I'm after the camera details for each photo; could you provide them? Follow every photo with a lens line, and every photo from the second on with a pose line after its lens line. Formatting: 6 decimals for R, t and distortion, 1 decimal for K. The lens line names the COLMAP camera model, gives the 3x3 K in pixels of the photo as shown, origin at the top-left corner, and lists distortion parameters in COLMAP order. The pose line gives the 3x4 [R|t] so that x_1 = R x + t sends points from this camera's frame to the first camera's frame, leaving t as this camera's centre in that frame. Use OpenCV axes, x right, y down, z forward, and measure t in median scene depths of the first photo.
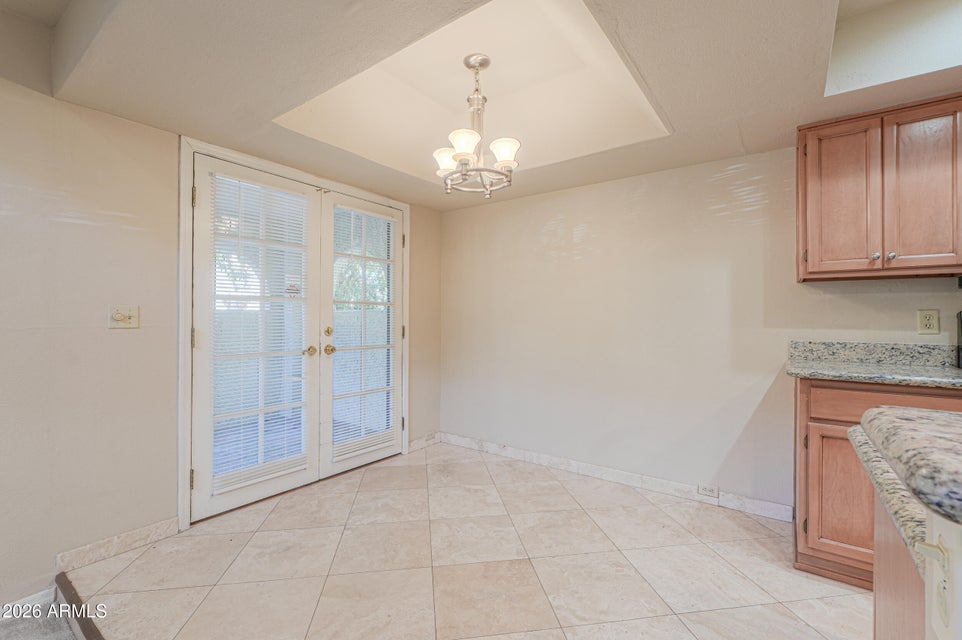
lens RADIAL K [[405.4, 0, 482.1], [0, 405.4, 318.8], [0, 0, 1]] dist [-0.002345, -0.000122]
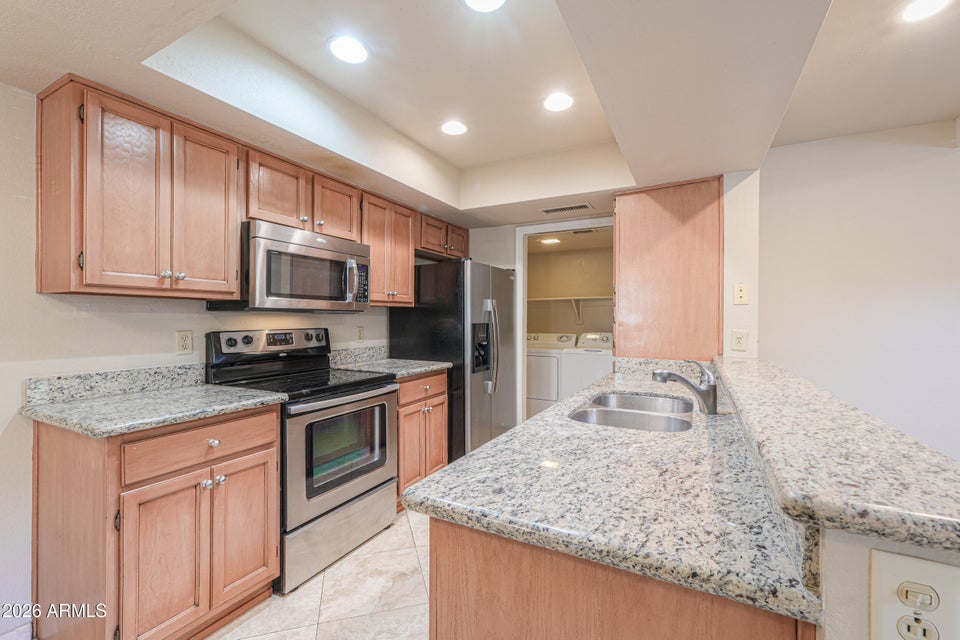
lens RADIAL K [[404.6, 0, 479.0], [0, 404.6, 318.8], [0, 0, 1]] dist [-0.002345, -0.000122]
pose [[-0.144047, -0.003834, 0.989563, -0.007731], [-0.001895, 0.999992, 0.003599, -0.058284], [-0.989569, -0.001357, -0.144053, 0.422209]]
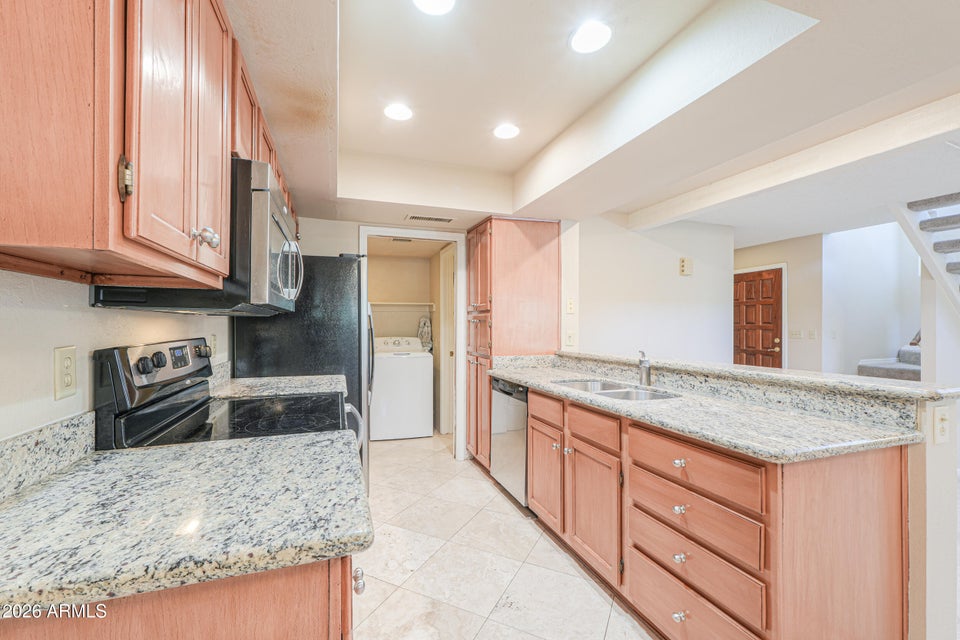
lens RADIAL K [[404.6, 0, 472.3], [0, 404.6, 320.7], [0, 0, 1]] dist [-0.002345, -0.000122]
pose [[-0.821997, 0.002202, 0.569487, 0.432240], [-0.002441, 0.999970, -0.007391, -0.053214], [-0.569486, -0.007466, -0.821967, 1.139513]]
